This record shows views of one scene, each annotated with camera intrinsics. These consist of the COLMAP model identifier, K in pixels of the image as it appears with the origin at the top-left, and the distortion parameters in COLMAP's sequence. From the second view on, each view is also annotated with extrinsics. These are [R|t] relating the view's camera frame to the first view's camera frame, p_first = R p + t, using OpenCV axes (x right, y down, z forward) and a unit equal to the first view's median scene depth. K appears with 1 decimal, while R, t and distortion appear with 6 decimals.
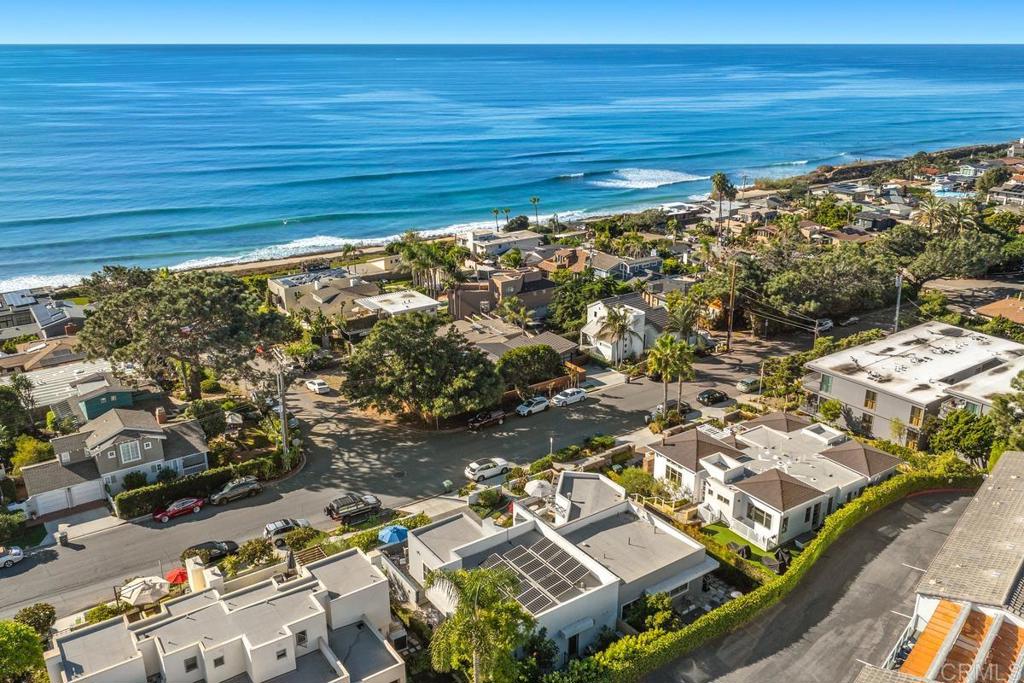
lens RADIAL K [[853.4, 0, 516.2], [0, 853.4, 340.7], [0, 0, 1]] dist [0.000123, -0.055218]
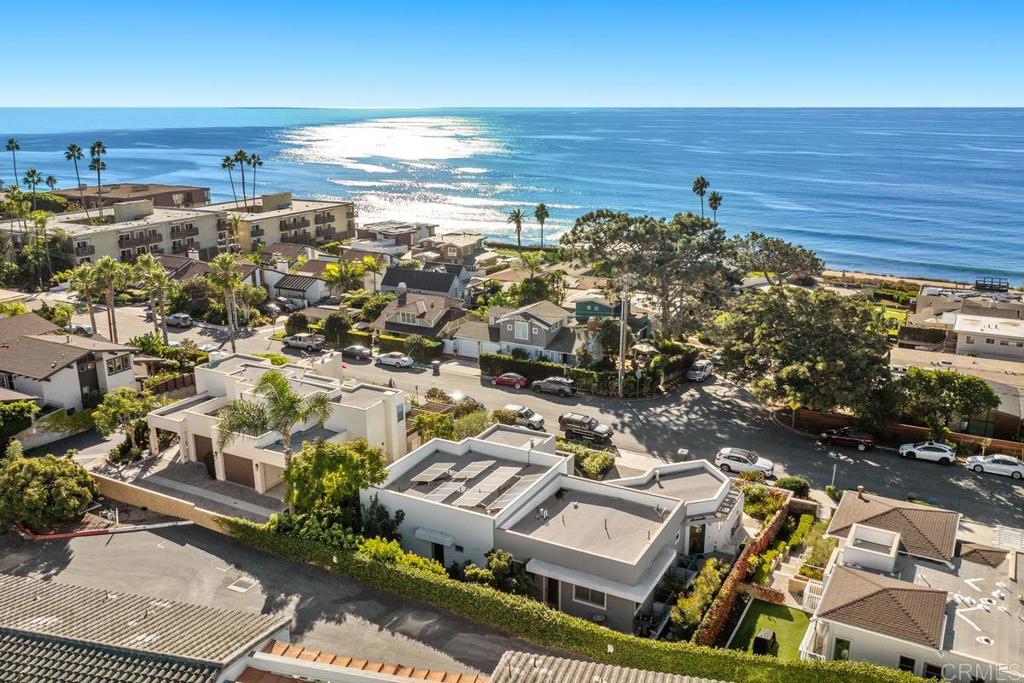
lens RADIAL K [[853.4, 0, 516.2], [0, 853.4, 340.7], [0, 0, 1]] dist [0.000123, -0.055218]
pose [[0.441752, 0.242293, -0.863800, 0.490893], [-0.294364, 0.948681, 0.115562, 0.007132], [0.847470, 0.203221, 0.490404, 0.347557]]
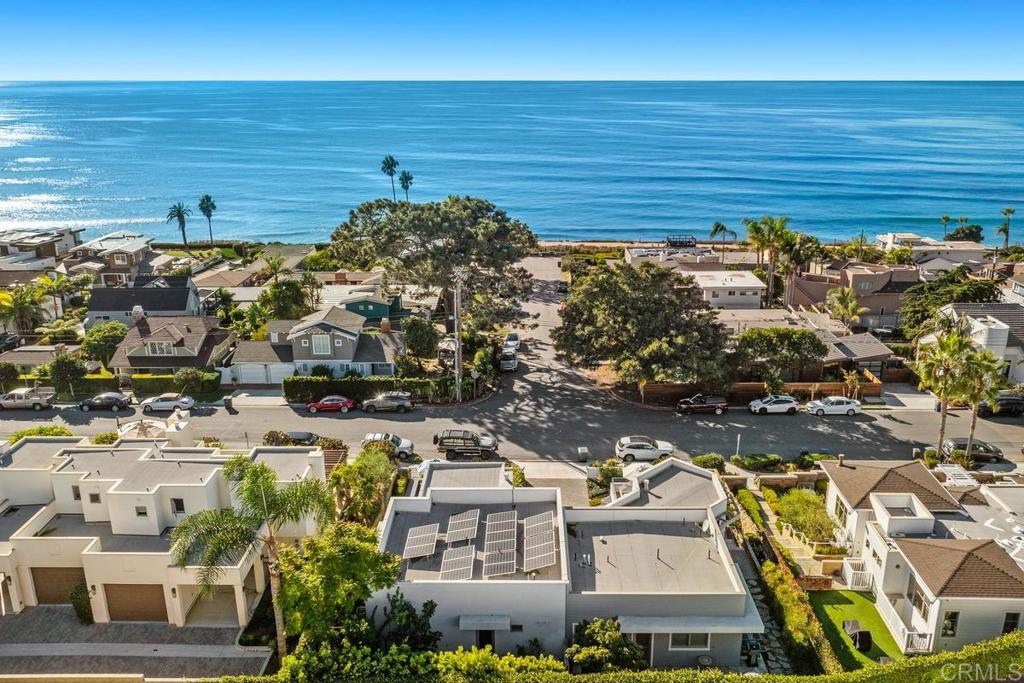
lens RADIAL K [[853.4, 0, 516.2], [0, 853.4, 340.7], [0, 0, 1]] dist [0.000123, -0.055218]
pose [[0.809106, 0.171379, -0.562118, 0.269903], [-0.189672, 0.981497, 0.026228, 0.045886], [0.556213, 0.085397, 0.826641, 0.233571]]
